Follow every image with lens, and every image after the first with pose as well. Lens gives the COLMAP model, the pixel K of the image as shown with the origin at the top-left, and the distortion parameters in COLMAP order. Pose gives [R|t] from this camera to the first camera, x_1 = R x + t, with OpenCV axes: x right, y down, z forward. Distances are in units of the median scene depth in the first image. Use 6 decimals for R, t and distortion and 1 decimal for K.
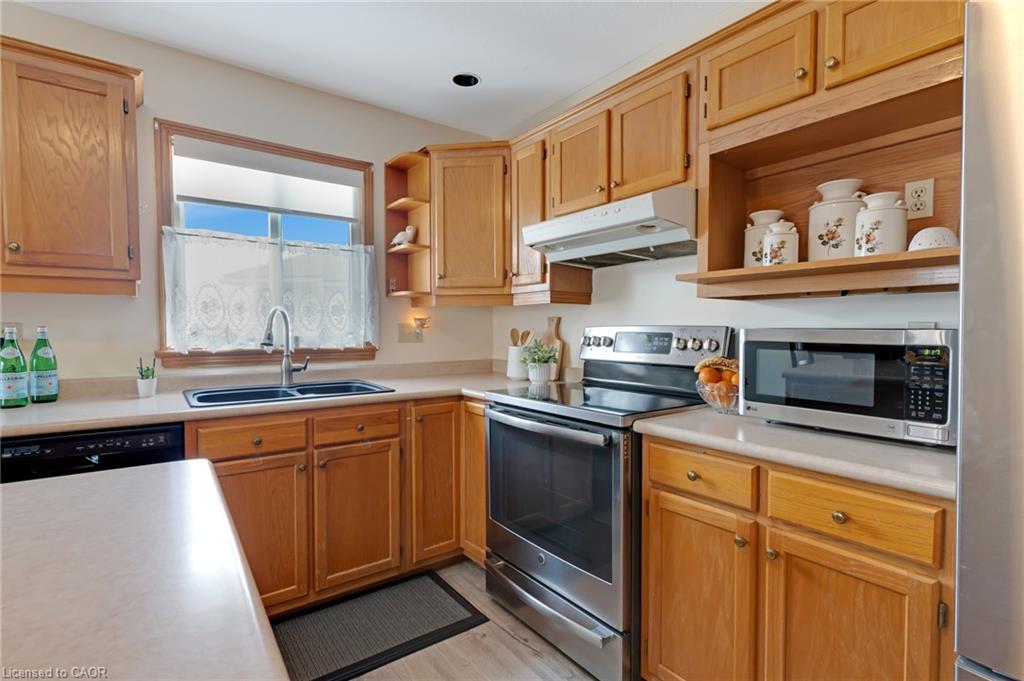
lens RADIAL K [[489.4, 0, 507.4], [0, 489.4, 343.1], [0, 0, 1]] dist [0.002562, 0.001260]
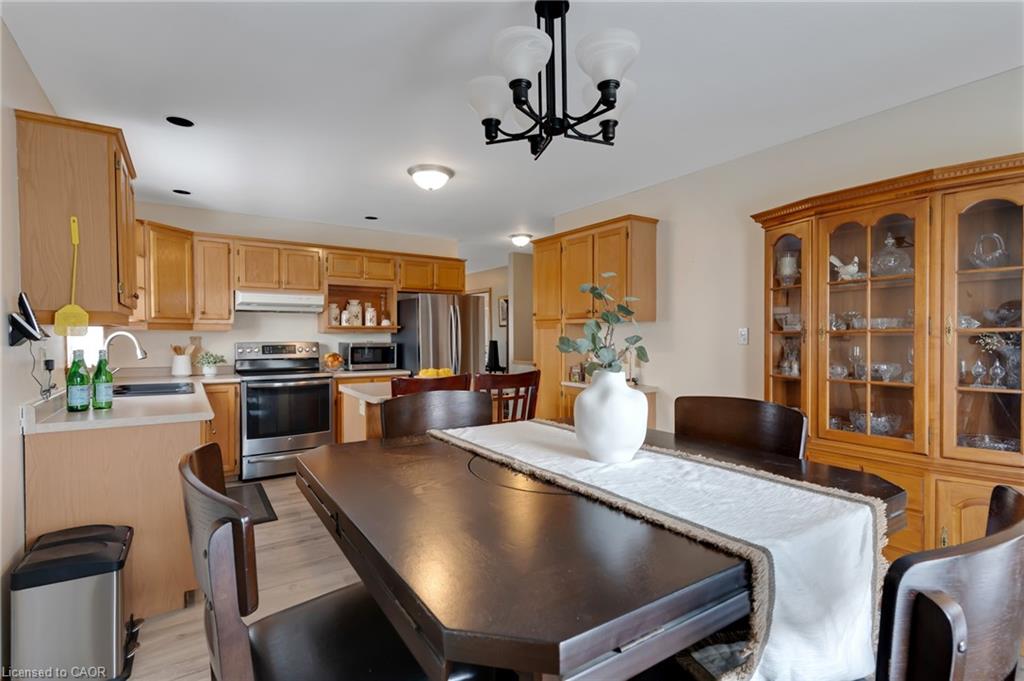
lens RADIAL K [[489.4, 0, 509.0], [0, 489.4, 340.5], [0, 0, 1]] dist [0.002562, 0.001260]
pose [[0.038477, -0.008739, 0.999221, -2.066768], [0.029521, 0.999535, 0.007605, -0.031683], [-0.998823, 0.029205, 0.038717, -0.157606]]
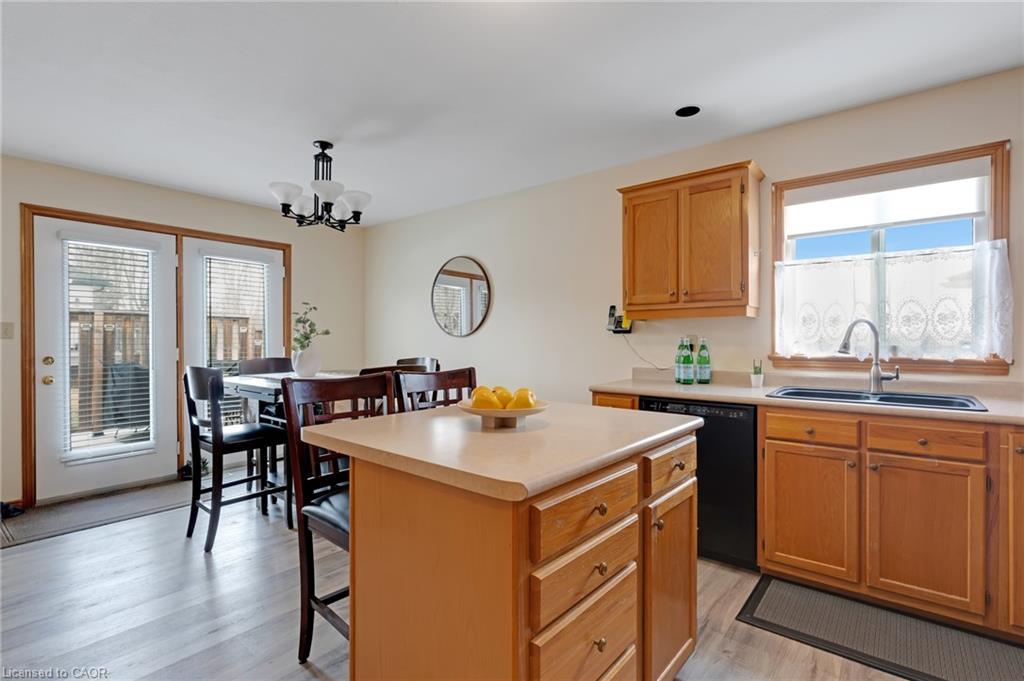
lens RADIAL K [[489.4, 0, 512.9], [0, 489.4, 341.3], [0, 0, 1]] dist [0.002562, 0.001260]
pose [[0.249657, 0.005820, -0.968317, 0.410836], [-0.025954, 0.999663, -0.000683, -0.002352], [0.967986, 0.025303, 0.249724, -0.022713]]
